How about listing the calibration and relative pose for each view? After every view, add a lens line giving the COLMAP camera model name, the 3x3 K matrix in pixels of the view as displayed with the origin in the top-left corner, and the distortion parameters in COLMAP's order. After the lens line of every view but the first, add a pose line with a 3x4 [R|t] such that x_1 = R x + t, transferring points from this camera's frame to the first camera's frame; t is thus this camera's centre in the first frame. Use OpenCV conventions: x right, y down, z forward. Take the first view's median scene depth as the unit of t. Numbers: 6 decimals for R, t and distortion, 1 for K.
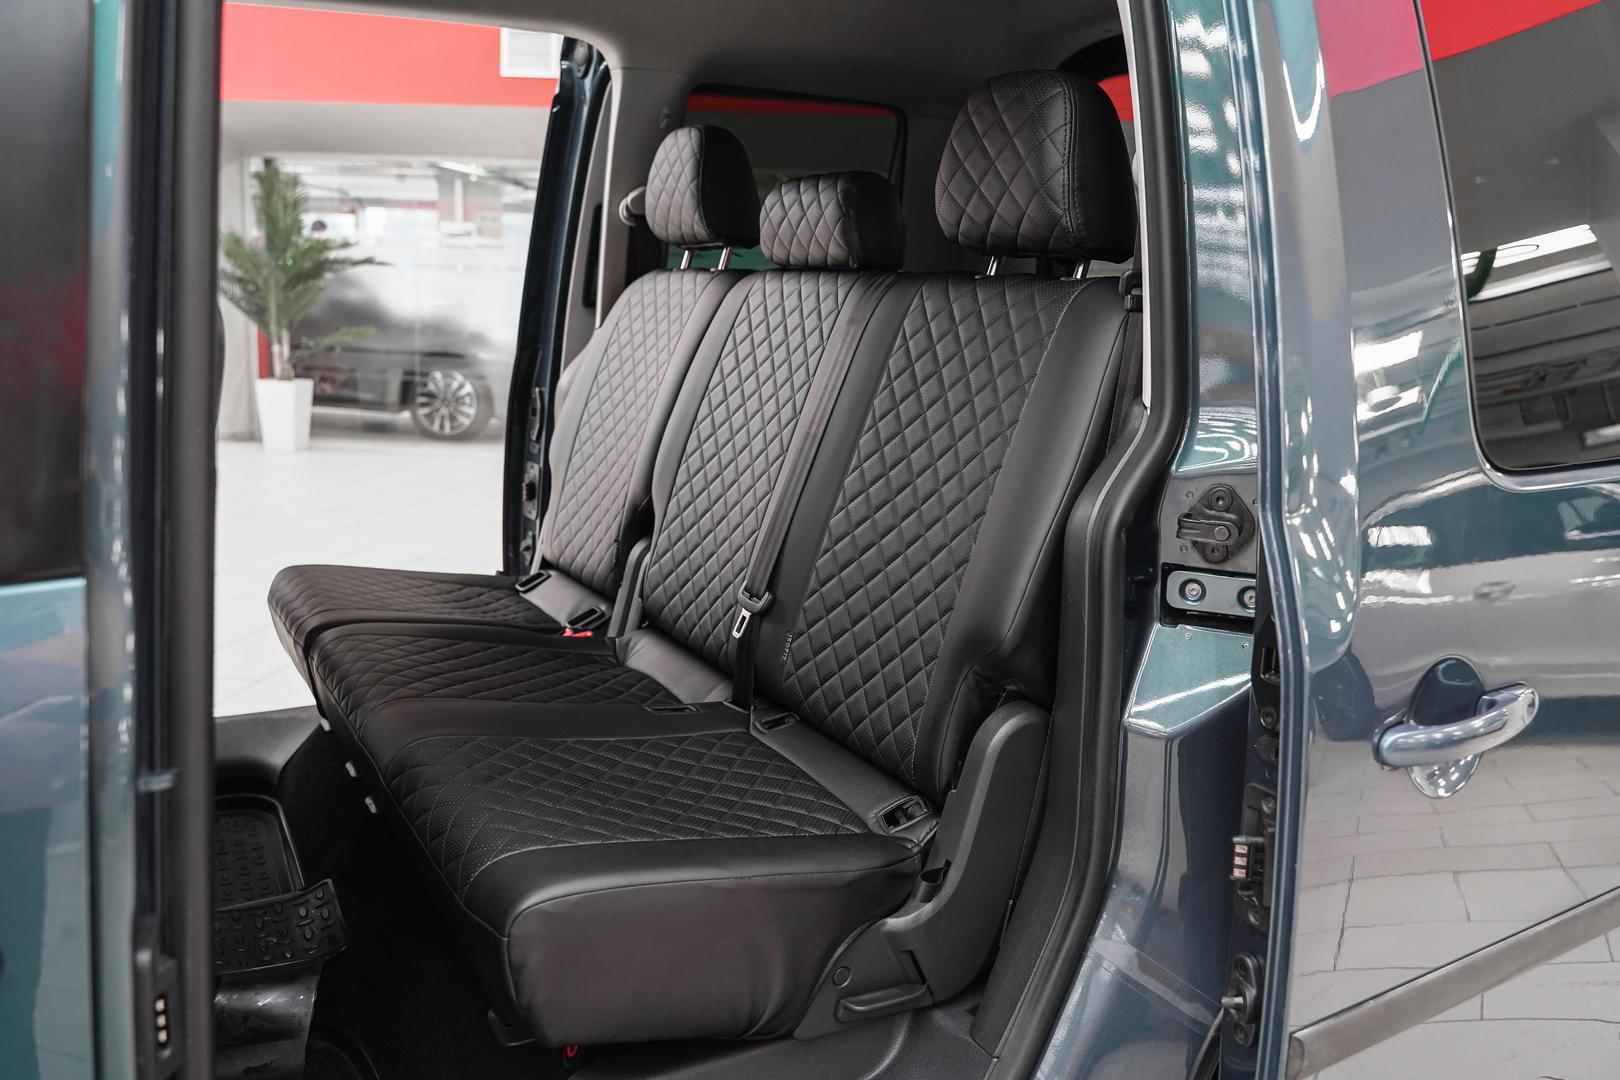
lens RADIAL K [[1310.5, 0, 810.0], [0, 1310.5, 540.0], [0, 0, 1]] dist [0.002126, 0.000612]
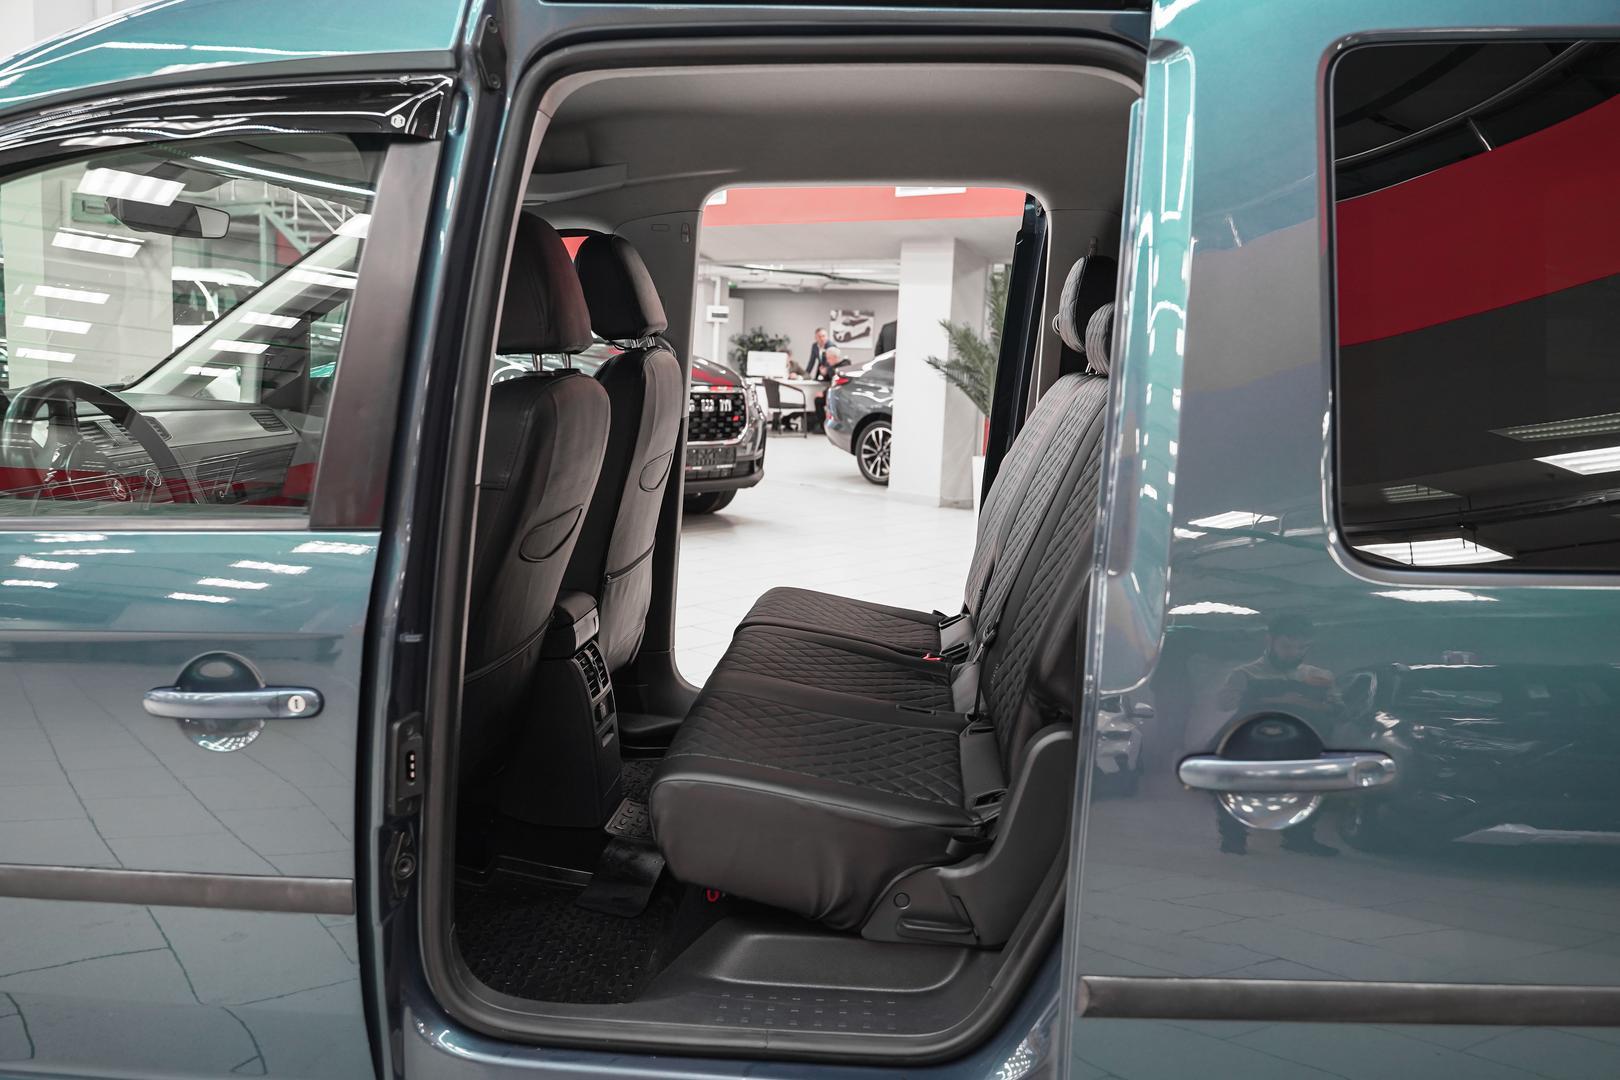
lens RADIAL K [[1310.5, 0, 810.0], [0, 1310.5, 540.0], [0, 0, 1]] dist [0.002126, 0.000612]
pose [[0.834235, 0.077819, -0.545890, 0.531210], [-0.112728, 0.993152, -0.030693, 0.012782], [0.539763, 0.087143, 0.837294, -0.176591]]
